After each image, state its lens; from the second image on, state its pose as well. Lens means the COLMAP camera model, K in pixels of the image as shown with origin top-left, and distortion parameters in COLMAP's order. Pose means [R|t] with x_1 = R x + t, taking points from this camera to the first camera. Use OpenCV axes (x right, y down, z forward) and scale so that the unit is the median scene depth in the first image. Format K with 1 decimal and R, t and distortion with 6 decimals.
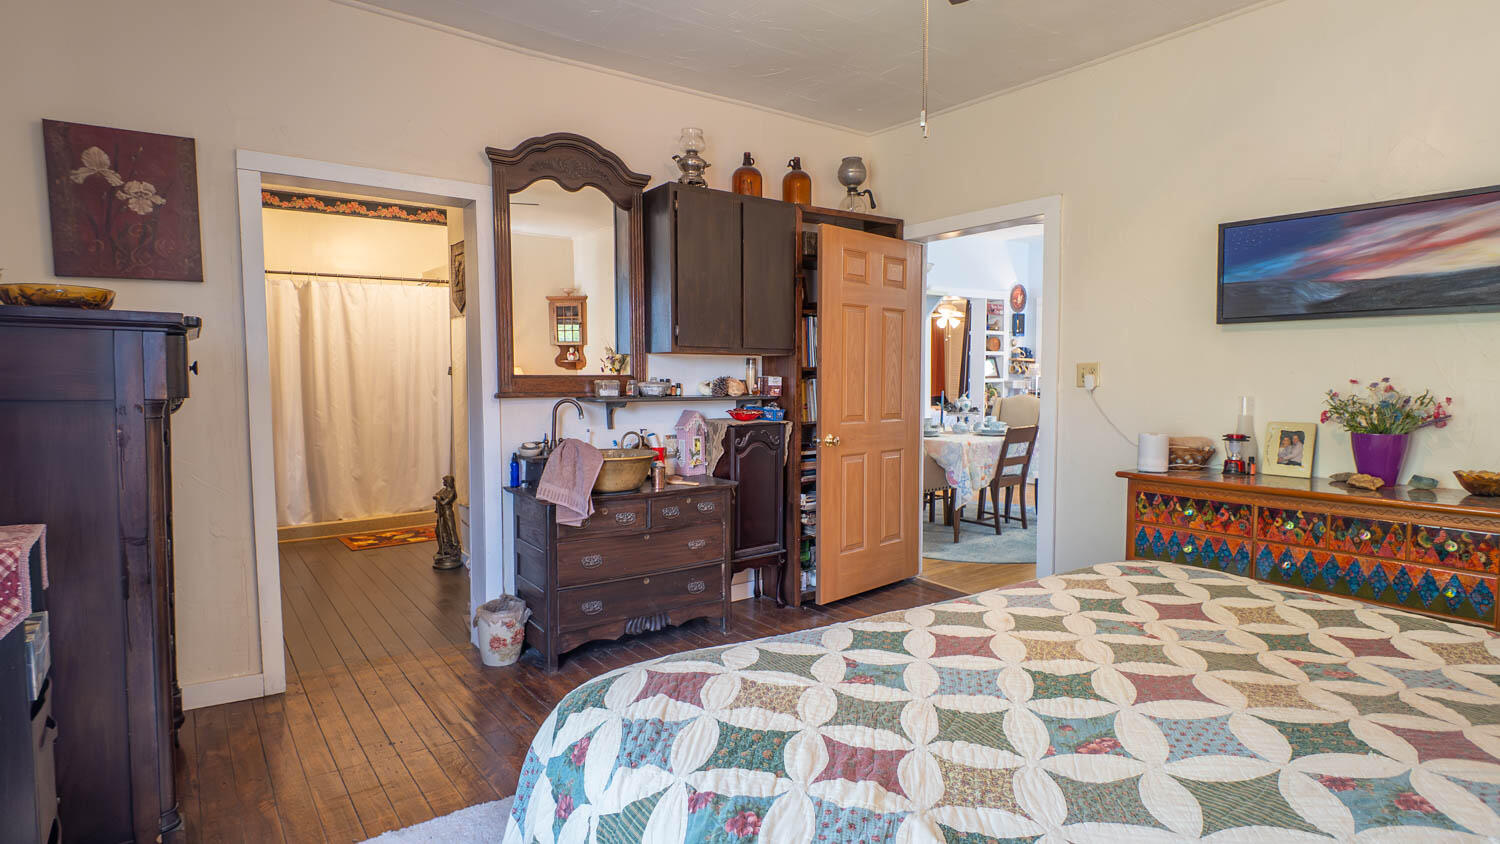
lens RADIAL K [[791.4, 0, 750.0], [0, 791.4, 422.0], [0, 0, 1]] dist [0.015630, -0.000476]
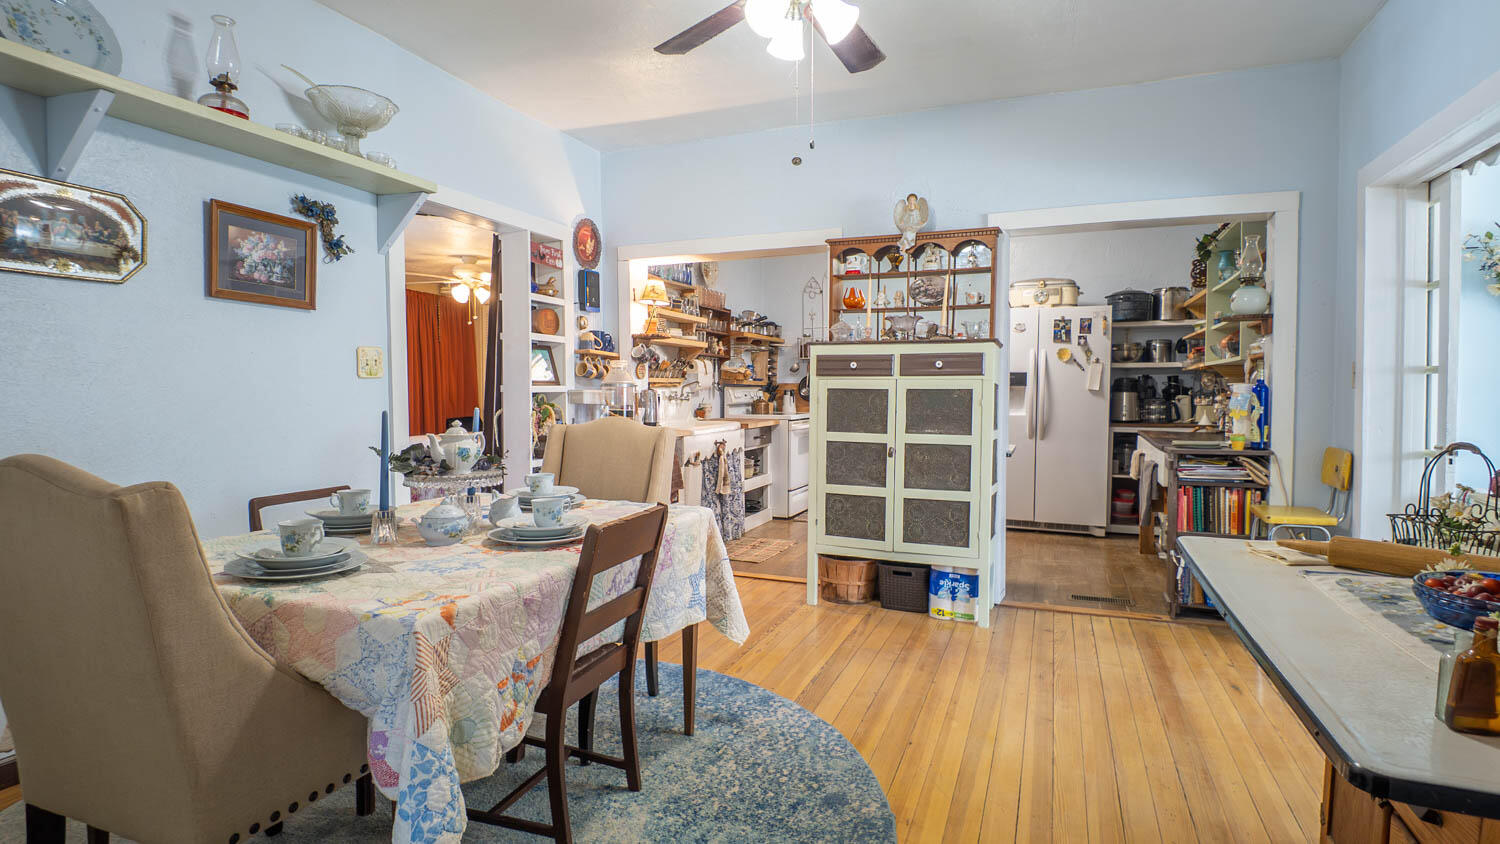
lens RADIAL K [[753.7, 0, 750.0], [0, 753.7, 422.0], [0, 0, 1]] dist [0.083161, -0.000079]
pose [[0.852292, -0.018614, 0.522734, 0.195434], [0.027077, 0.999597, -0.008553, -0.027951], [-0.522364, 0.021444, 0.852453, 0.619346]]
